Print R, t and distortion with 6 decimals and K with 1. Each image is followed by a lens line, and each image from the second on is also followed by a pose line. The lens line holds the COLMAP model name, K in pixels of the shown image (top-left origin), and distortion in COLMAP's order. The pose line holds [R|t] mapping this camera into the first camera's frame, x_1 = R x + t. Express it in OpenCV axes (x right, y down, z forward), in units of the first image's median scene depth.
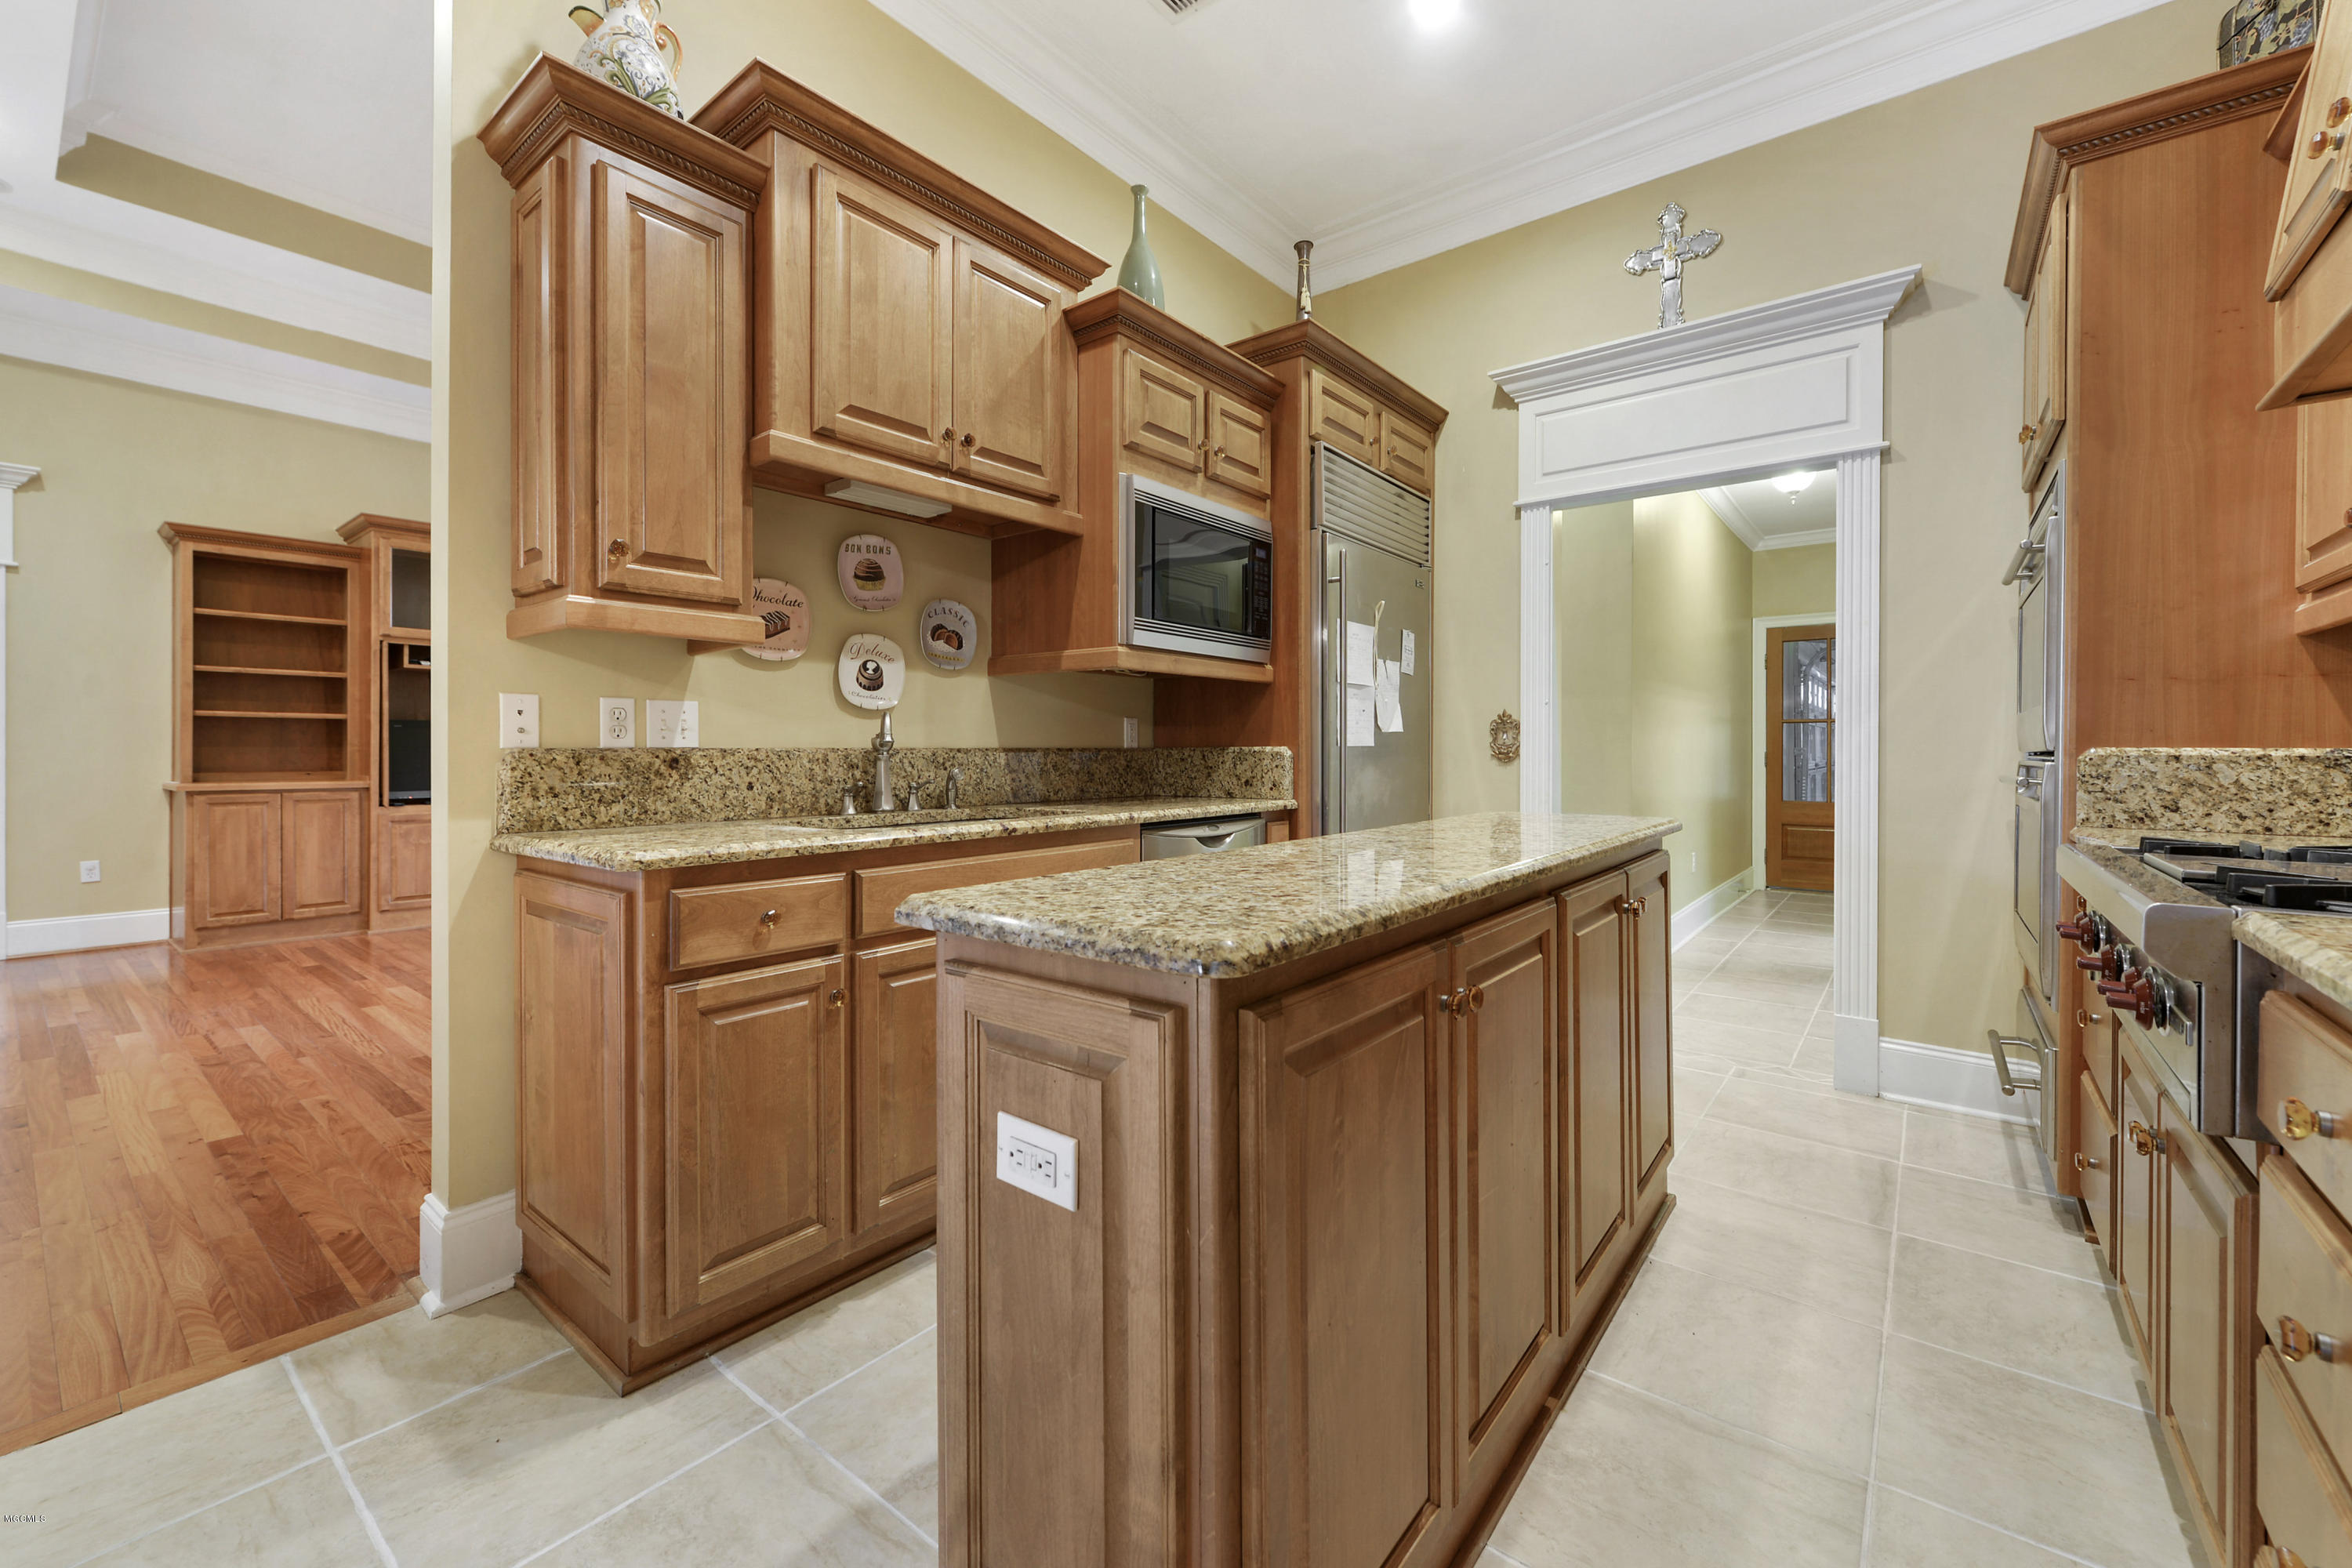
lens RADIAL K [[929.6, 0, 1151.4], [0, 929.6, 746.0], [0, 0, 1]] dist [0.006472, -0.000559]
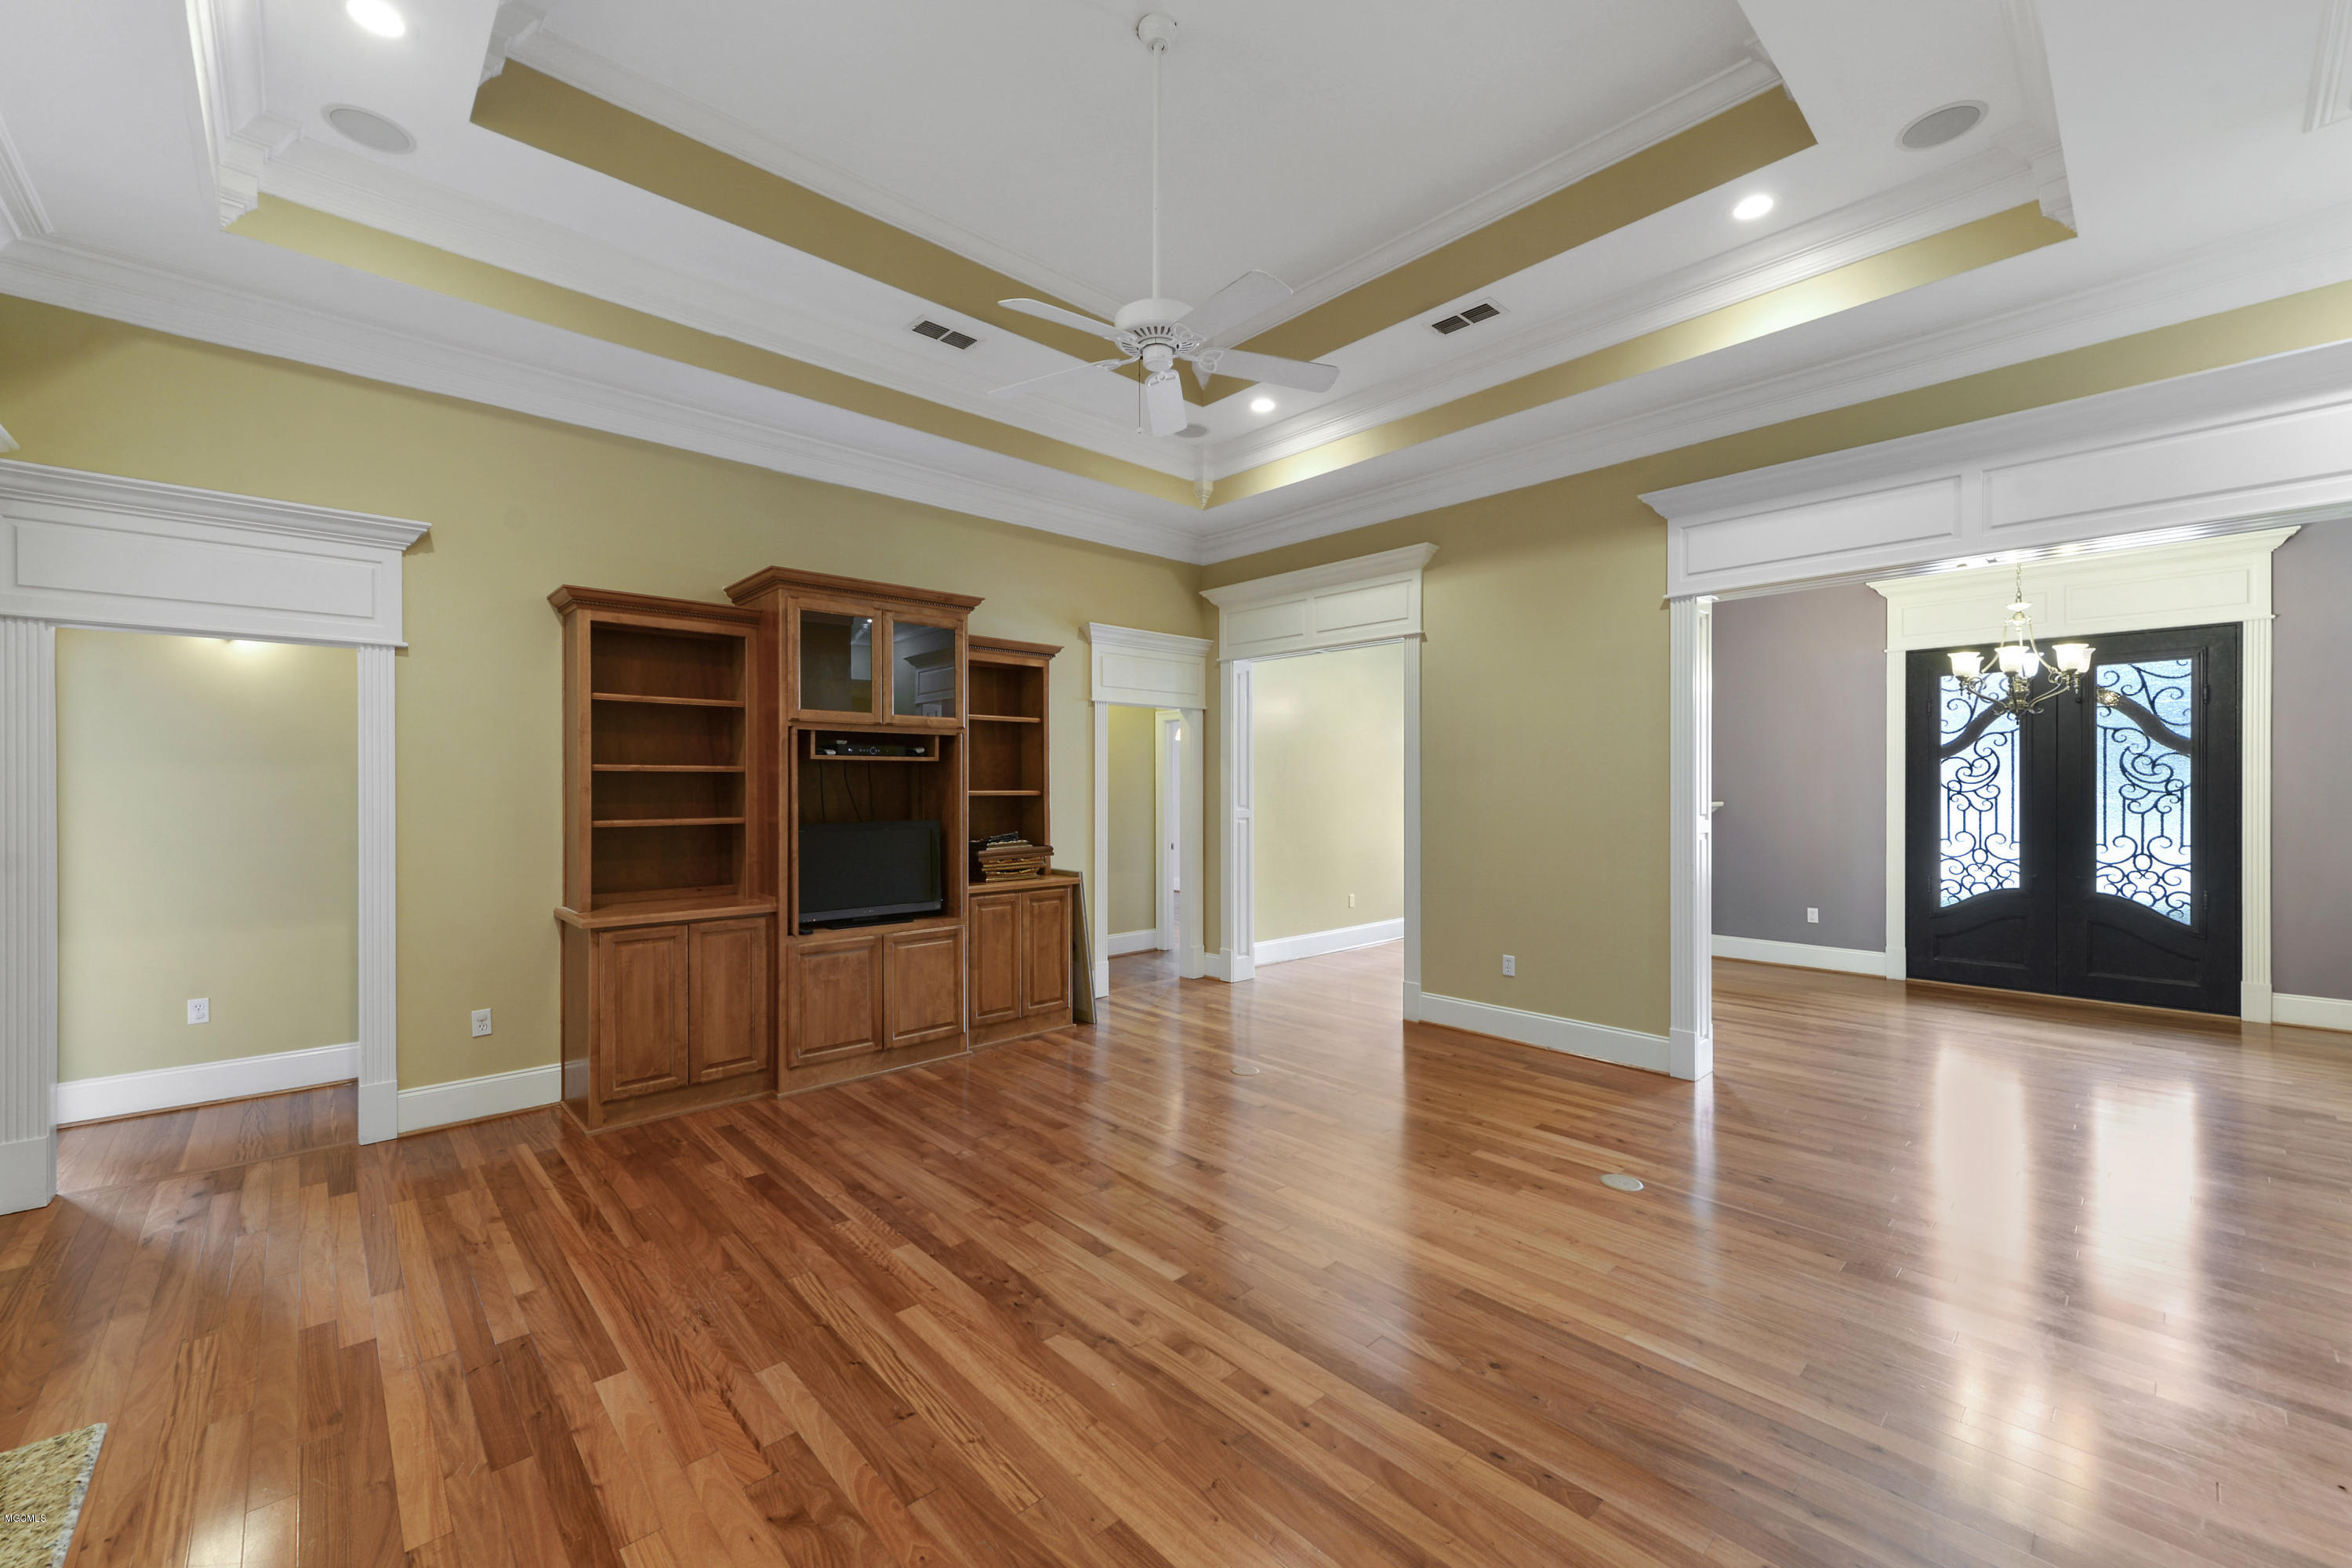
lens RADIAL K [[929.6, 0, 1178.9], [0, 929.6, 788.0], [0, 0, 1]] dist [0.006472, -0.000559]
pose [[0.989684, -0.005390, -0.143169, -0.401279], [0.005108, 0.999984, -0.002339, -0.059706], [0.143179, 0.001584, 0.989695, 0.276226]]
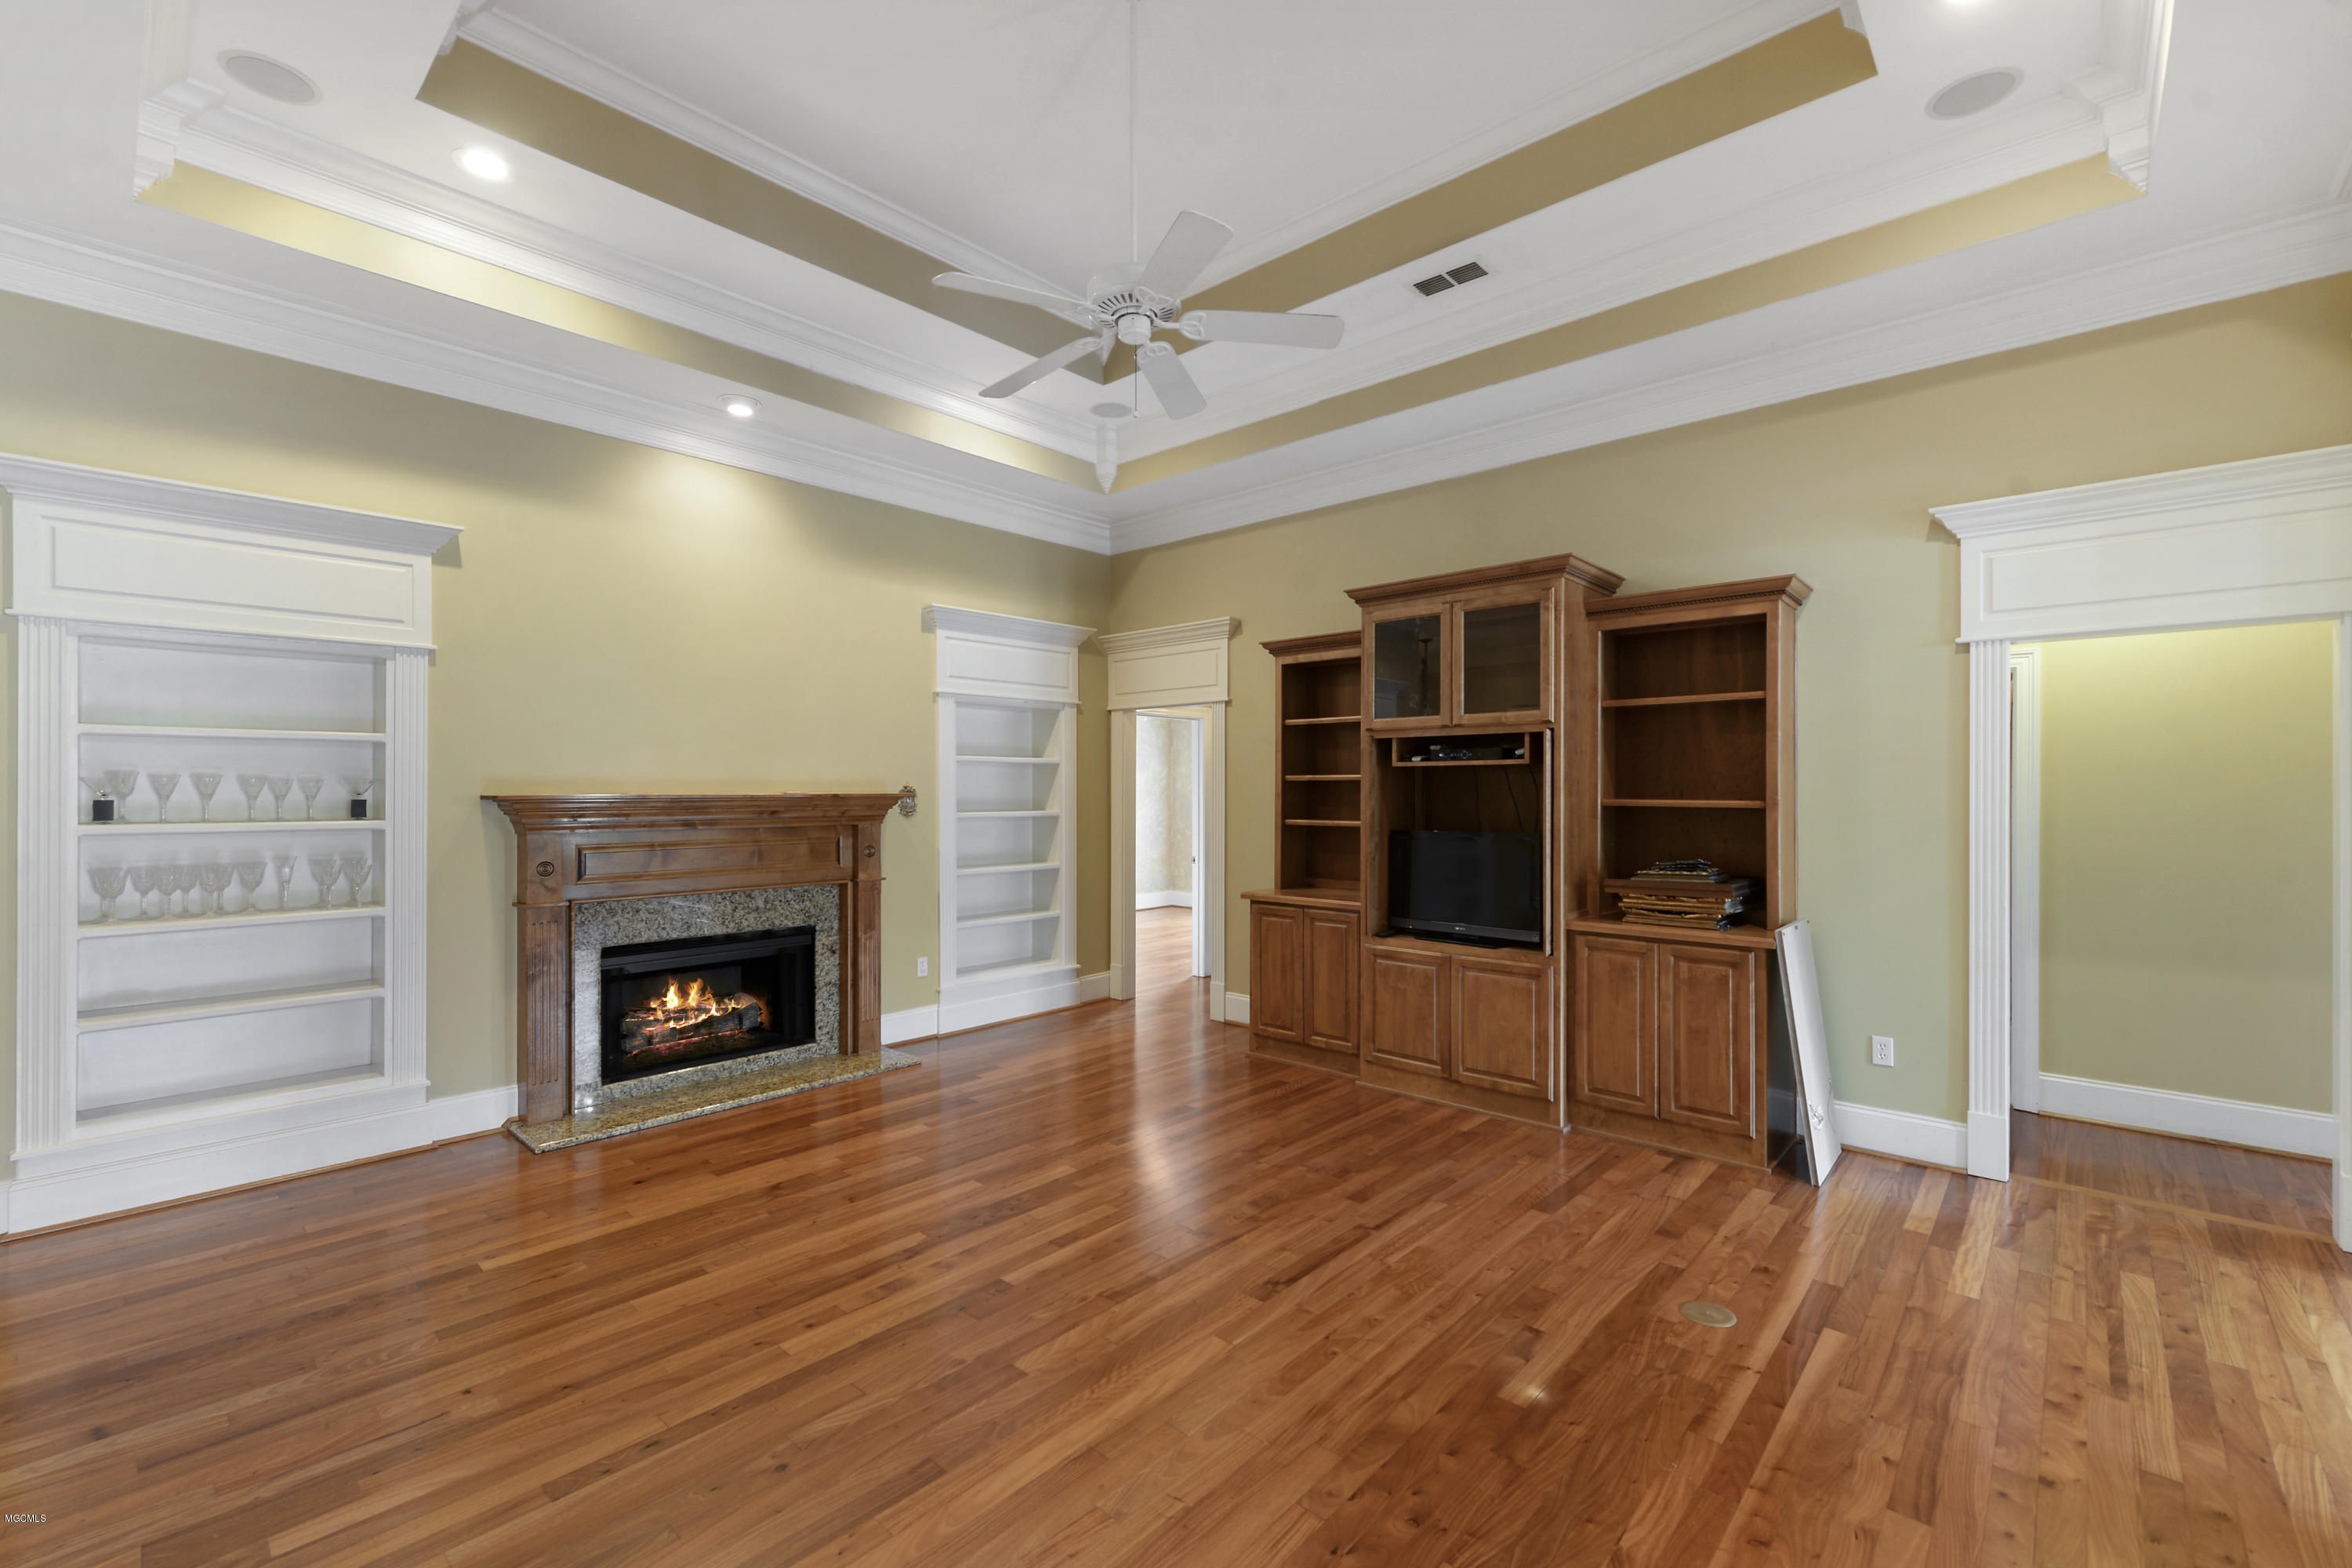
lens RADIAL K [[999.3, 0, 1164.0], [0, 999.3, 788.2], [0, 0, 1]] dist [0.009102, -0.001010]
pose [[-0.067402, -0.005888, -0.997709, 0.083465], [-0.005148, 0.999971, -0.005553, -0.063345], [0.997713, 0.004762, -0.067431, 0.917078]]
